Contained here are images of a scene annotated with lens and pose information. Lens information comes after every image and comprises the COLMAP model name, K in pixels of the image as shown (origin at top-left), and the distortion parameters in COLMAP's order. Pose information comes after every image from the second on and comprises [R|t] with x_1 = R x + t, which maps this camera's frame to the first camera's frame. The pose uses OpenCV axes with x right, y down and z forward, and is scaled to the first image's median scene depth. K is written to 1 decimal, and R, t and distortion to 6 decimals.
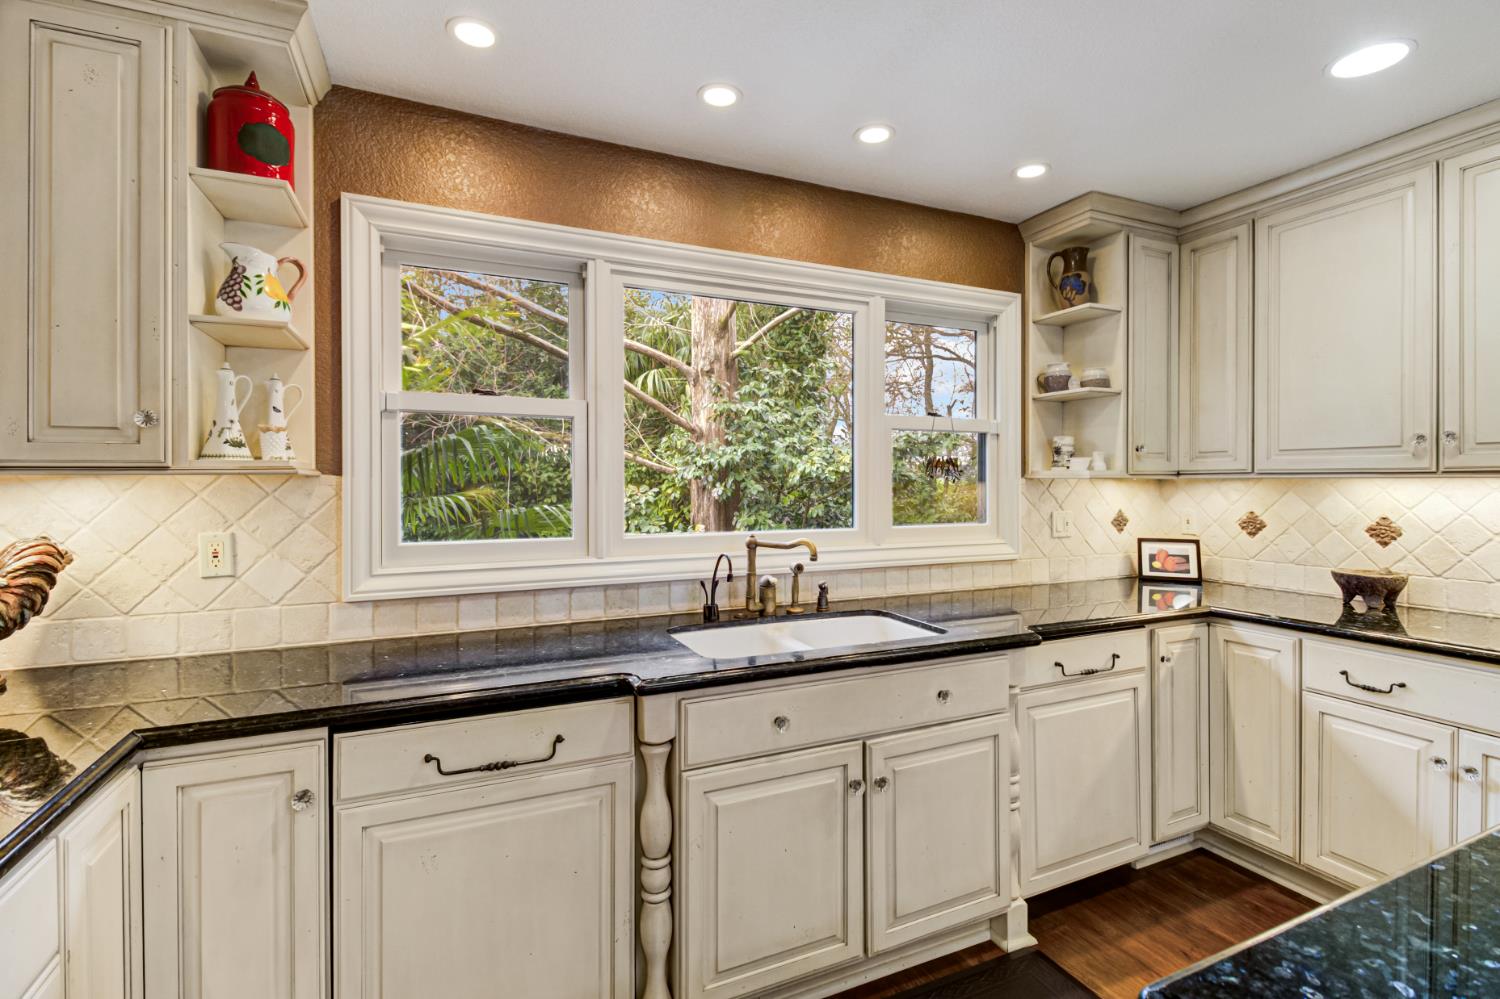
lens RADIAL K [[693.1, 0, 762.8], [0, 693.1, 489.5], [0, 0, 1]] dist [-0.001017, -0.000977]
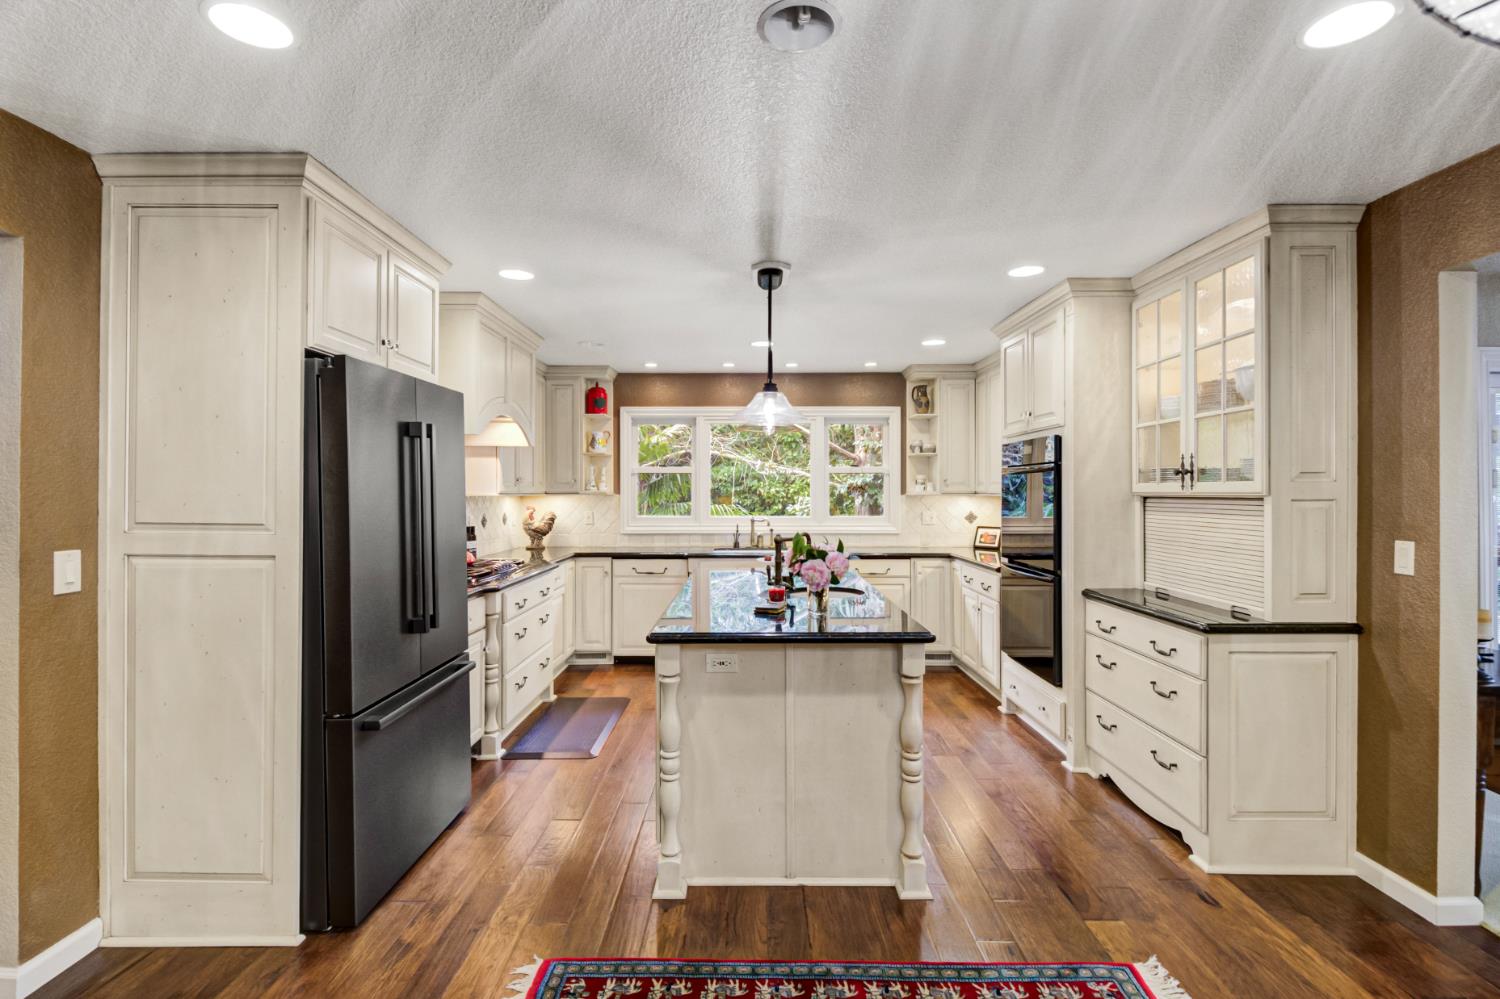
lens RADIAL K [[693.1, 0, 745.0], [0, 693.1, 502.3], [0, 0, 1]] dist [-0.001017, -0.000977]
pose [[0.907015, 0.006852, -0.421043, 1.220445], [-0.005590, 0.999975, 0.004232, -0.001139], [0.421061, -0.001484, 0.907031, -1.606066]]
